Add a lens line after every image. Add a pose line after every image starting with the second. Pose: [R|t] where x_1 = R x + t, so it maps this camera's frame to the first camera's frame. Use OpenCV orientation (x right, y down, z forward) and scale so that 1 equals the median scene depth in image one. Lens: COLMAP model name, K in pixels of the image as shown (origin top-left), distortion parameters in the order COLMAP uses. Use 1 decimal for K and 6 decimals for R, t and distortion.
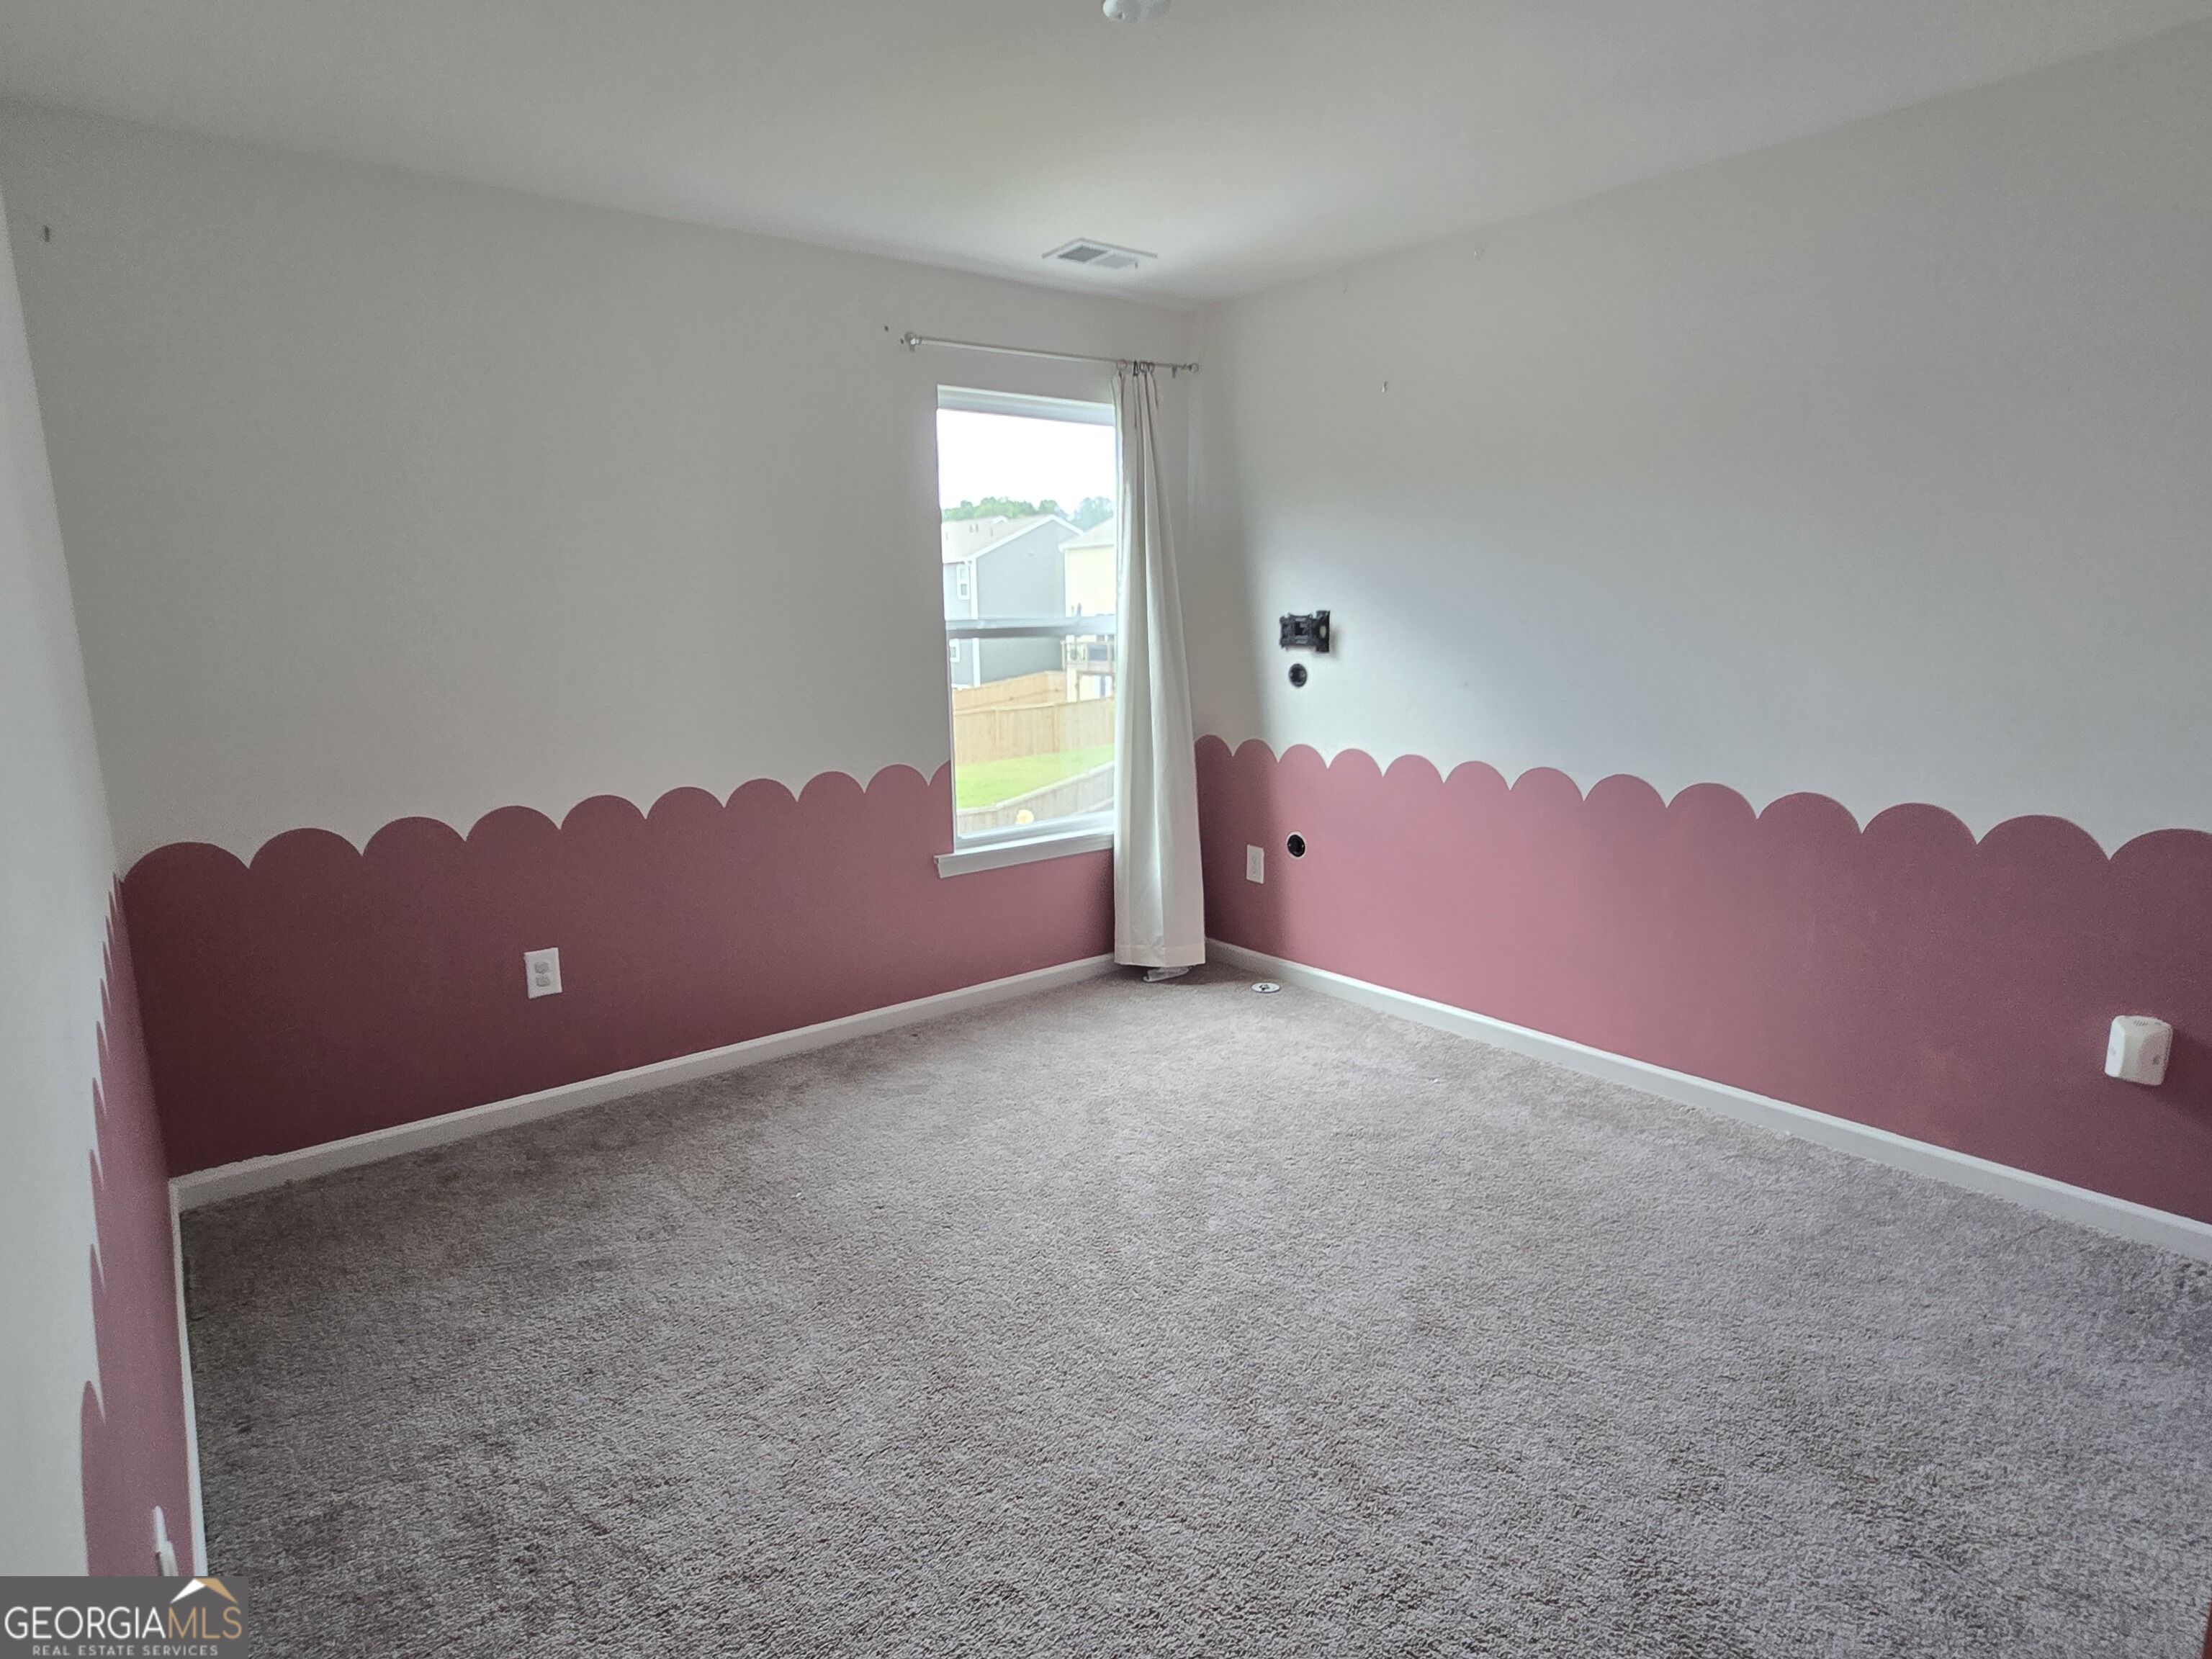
lens RADIAL K [[1196.5, 0, 1110.4], [0, 1196.5, 830.1], [0, 0, 1]] dist [0.007872, 0.001113]
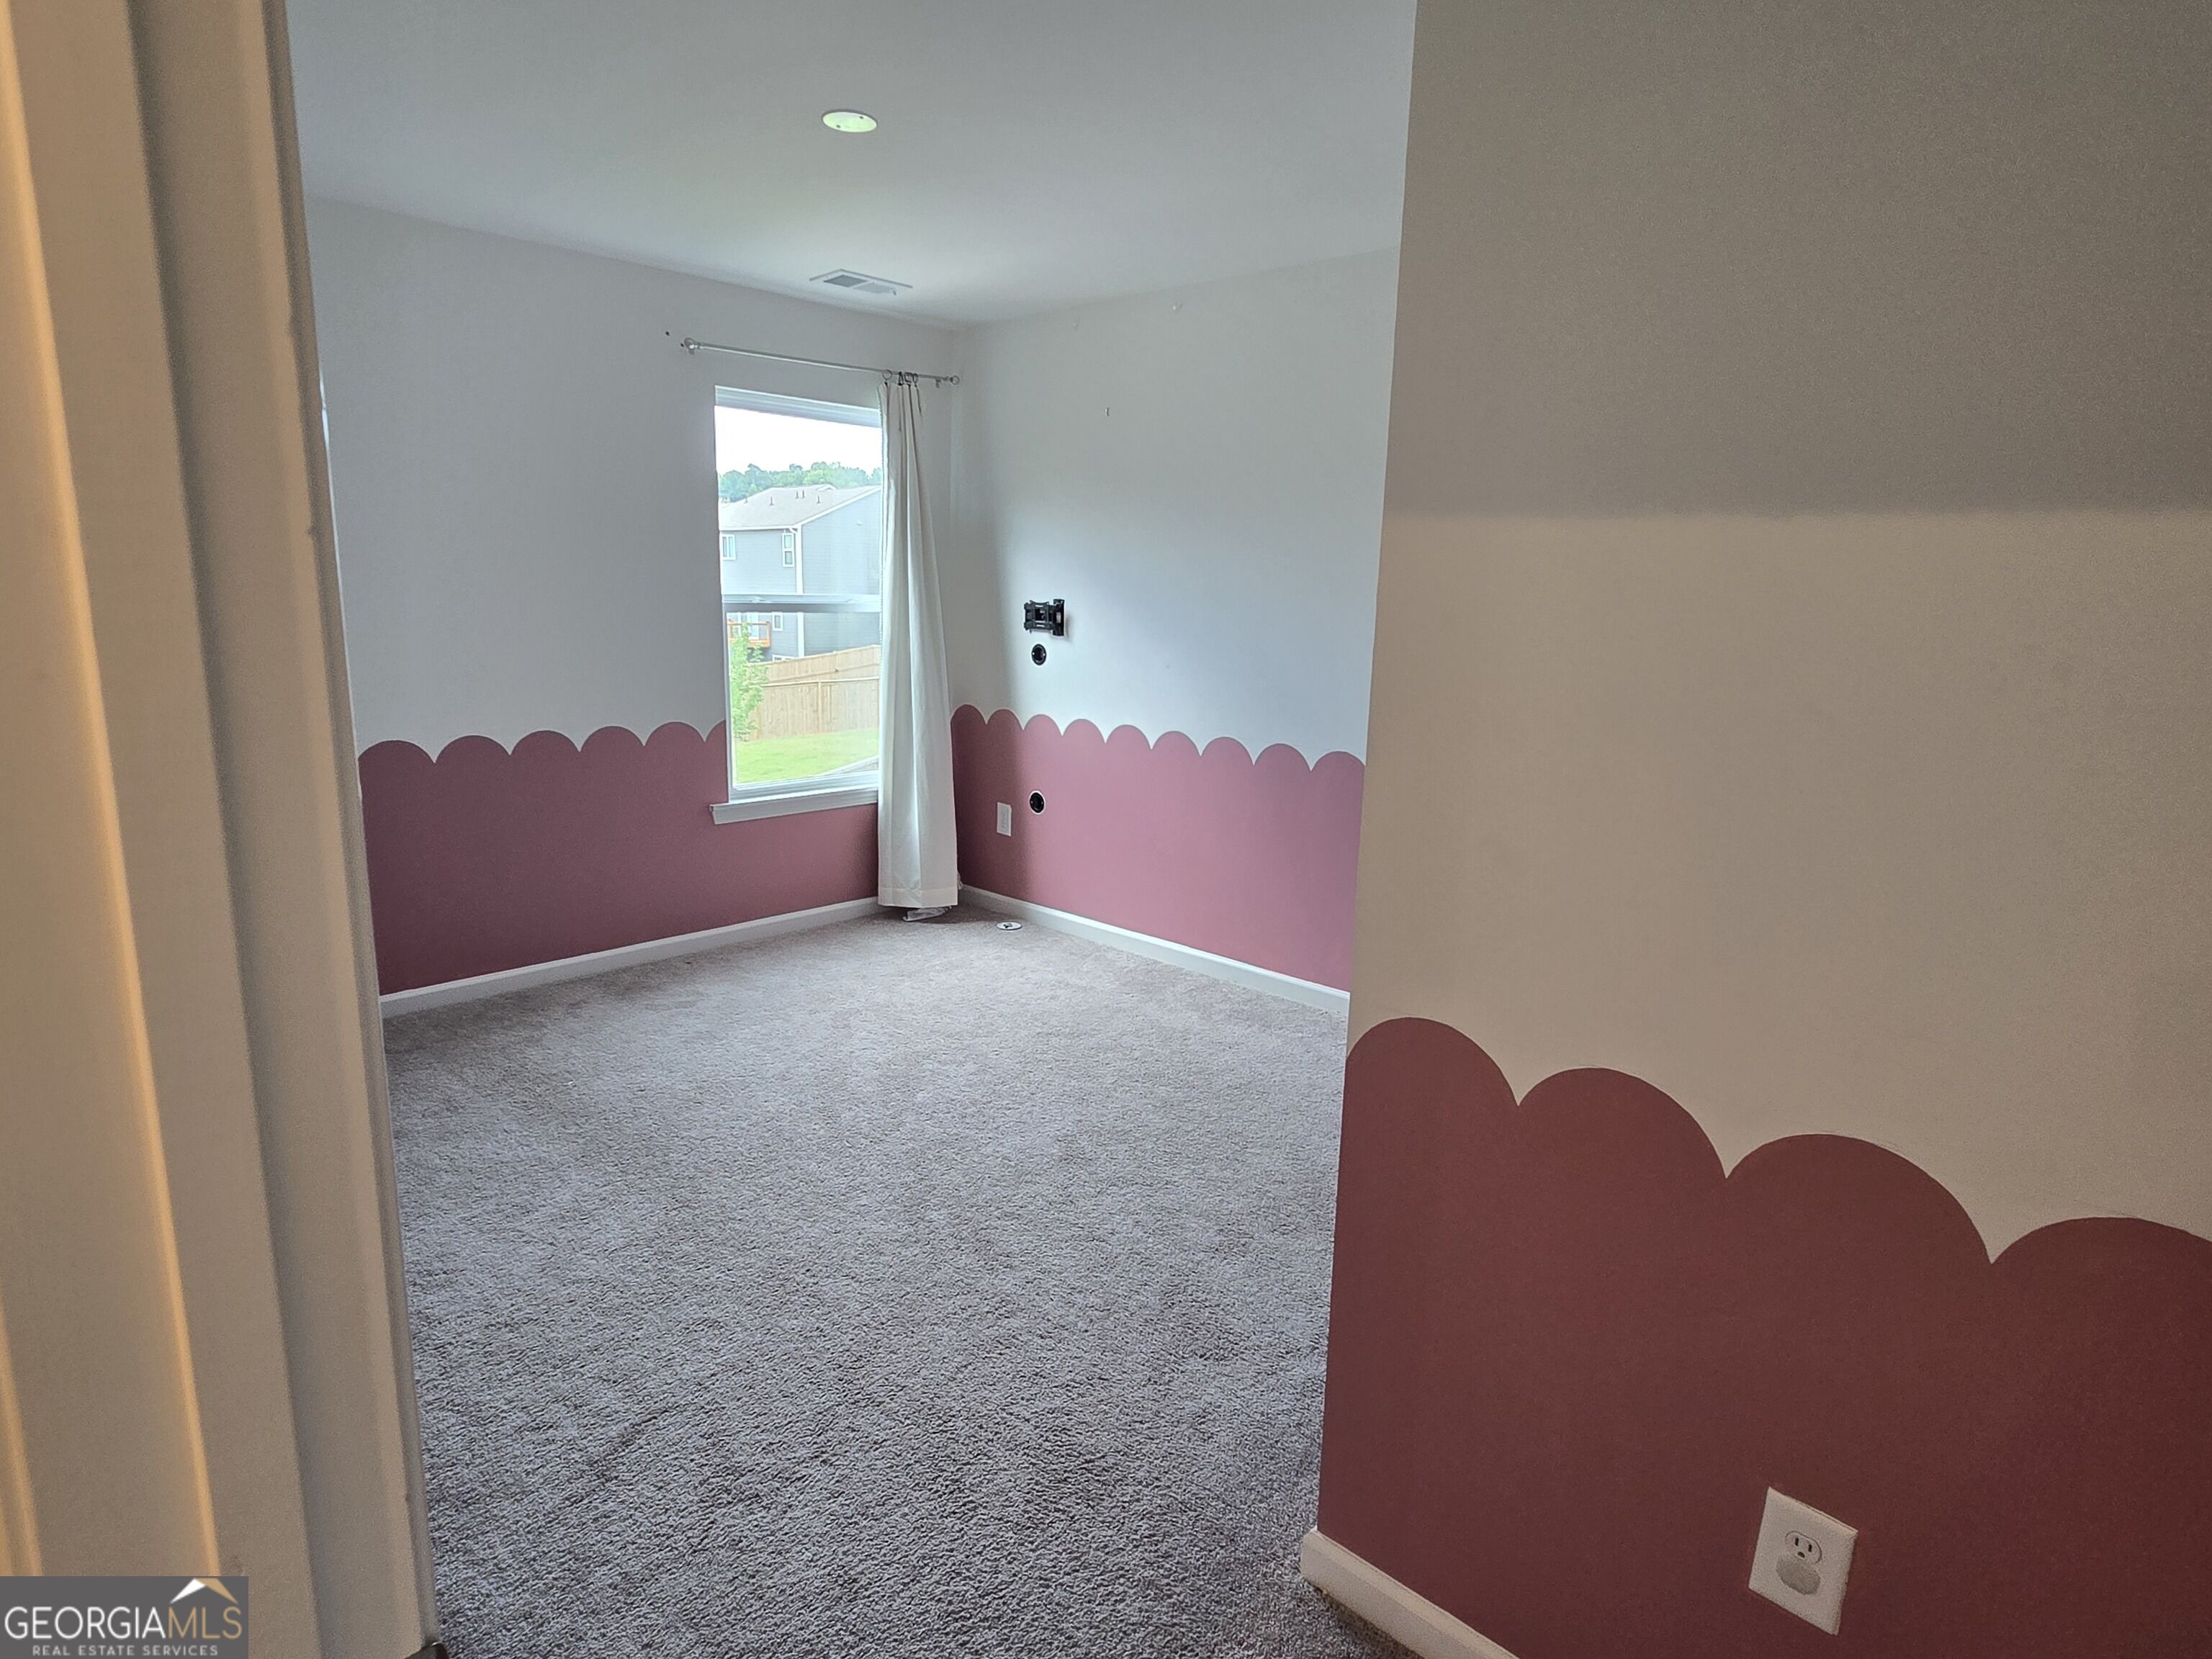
lens RADIAL K [[1196.5, 0, 1098.8], [0, 1196.5, 824.1], [0, 0, 1]] dist [0.007872, 0.001113]
pose [[0.991027, 0.015259, 0.132786, 0.079230], [-0.016983, 0.999785, 0.011856, 0.024607], [-0.132577, -0.014004, 0.991074, -0.194109]]
